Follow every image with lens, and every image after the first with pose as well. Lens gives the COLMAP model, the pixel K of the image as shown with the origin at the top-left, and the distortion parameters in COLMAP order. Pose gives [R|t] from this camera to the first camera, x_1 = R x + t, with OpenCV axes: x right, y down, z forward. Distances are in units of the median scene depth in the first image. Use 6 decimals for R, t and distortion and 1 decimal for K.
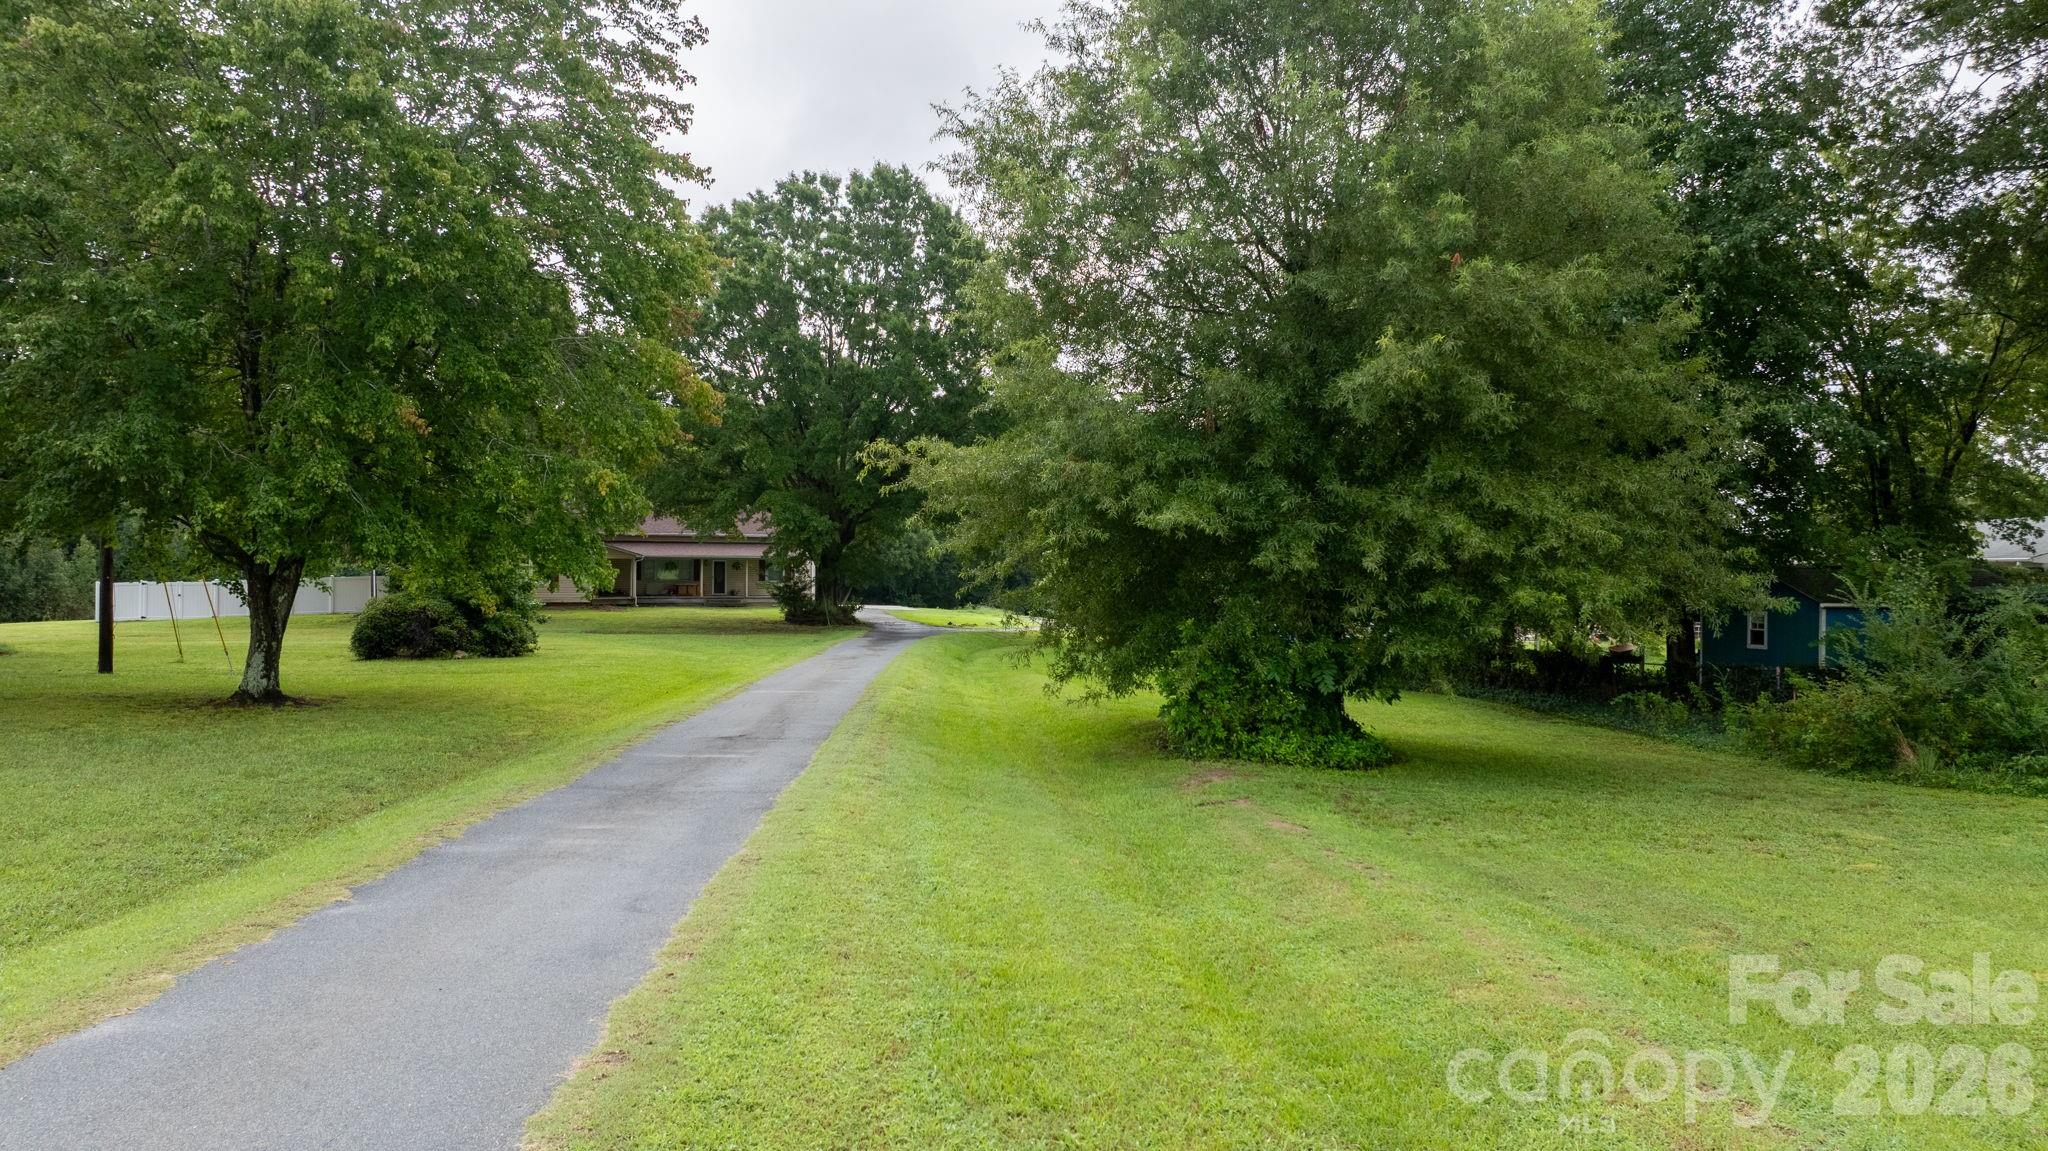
lens RADIAL K [[1423.7, 0, 1028.4], [0, 1423.7, 584.4], [0, 0, 1]] dist [-0.059988, 0.063038]
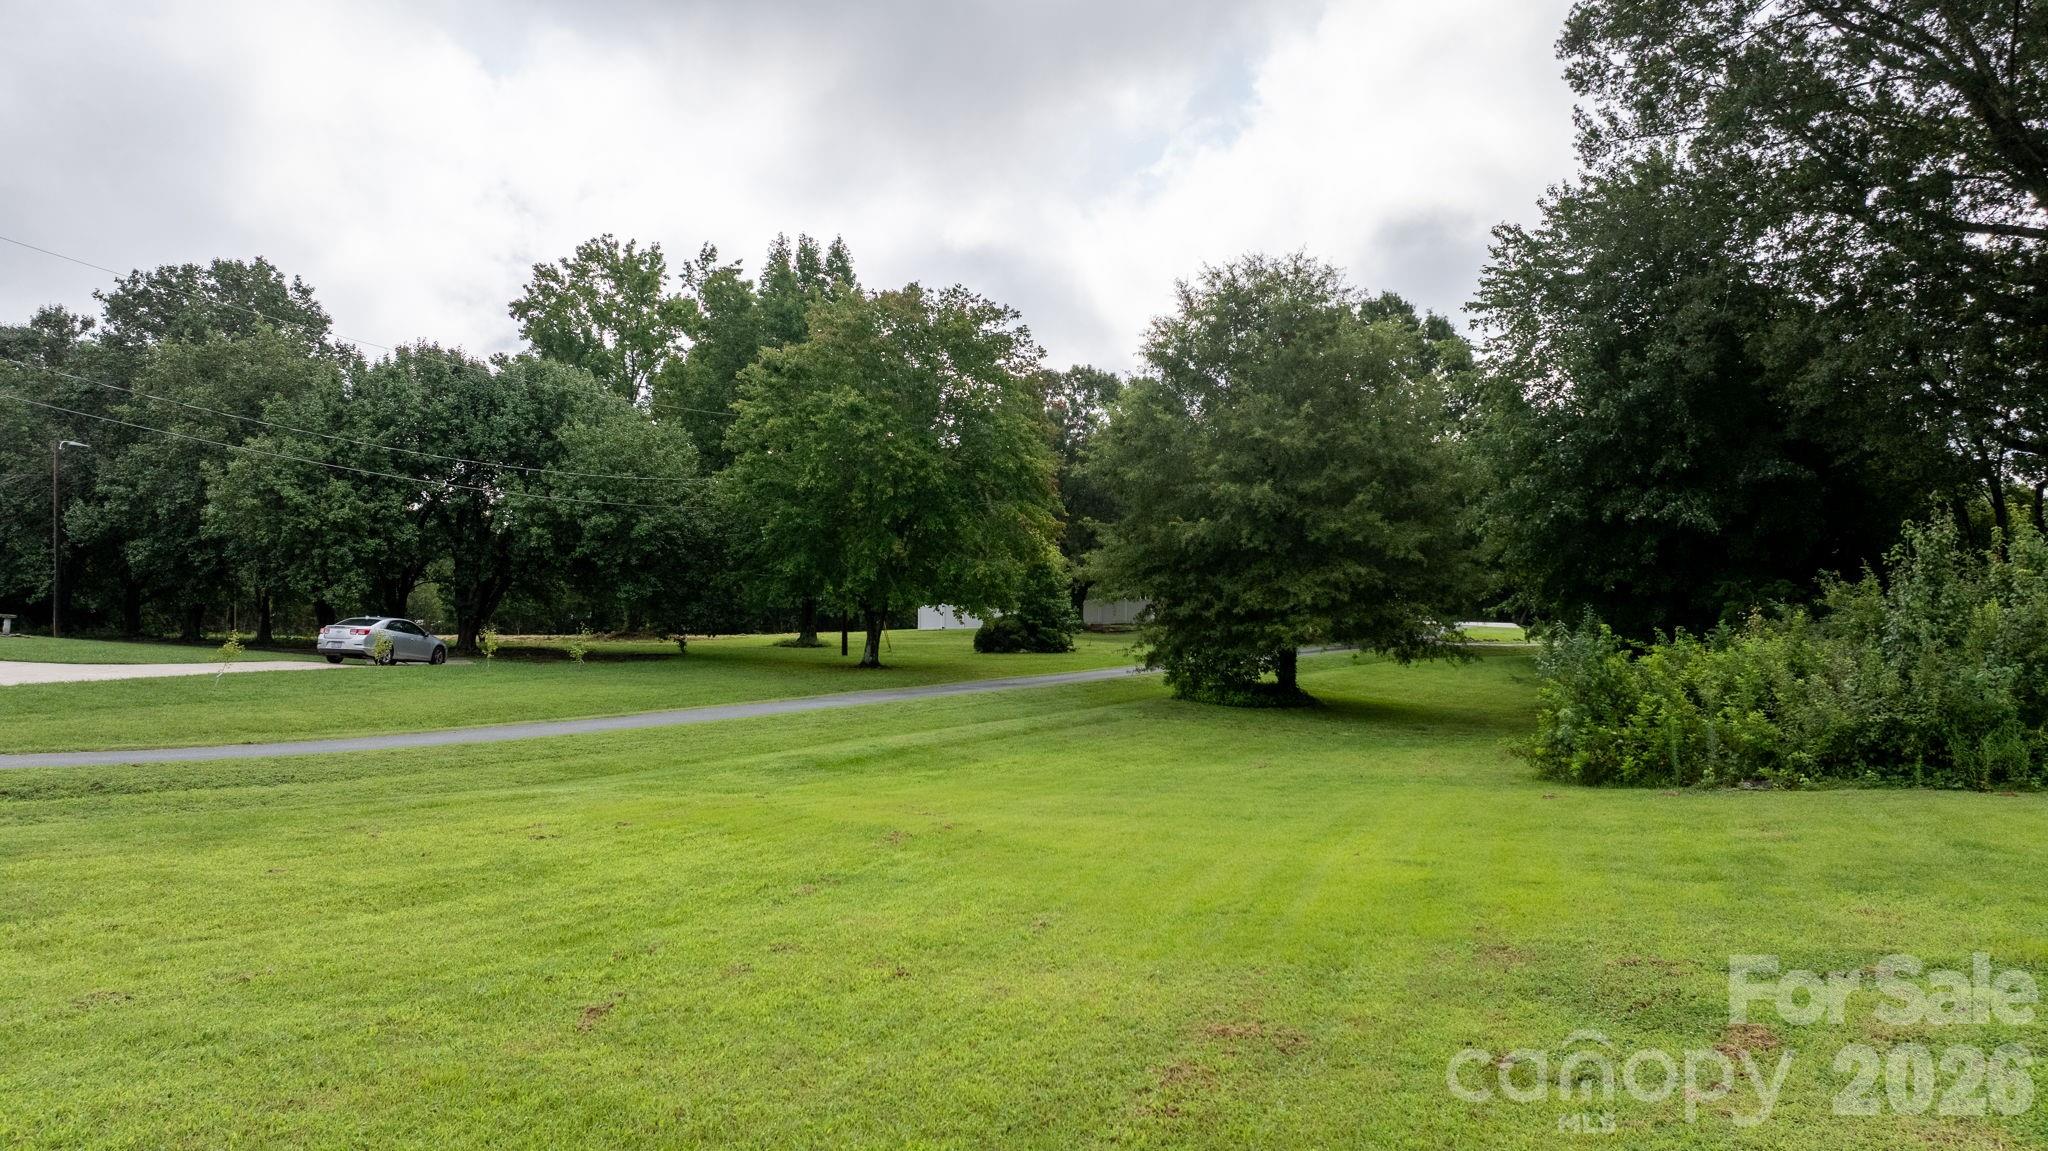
lens RADIAL K [[1423.7, 0, 1028.4], [0, 1423.7, 584.4], [0, 0, 1]] dist [-0.059988, 0.063038]
pose [[0.834086, -0.006893, -0.551591, 0.609023], [0.002660, 0.999961, -0.008474, -0.019904], [0.551628, 0.005600, 0.834071, -0.513312]]
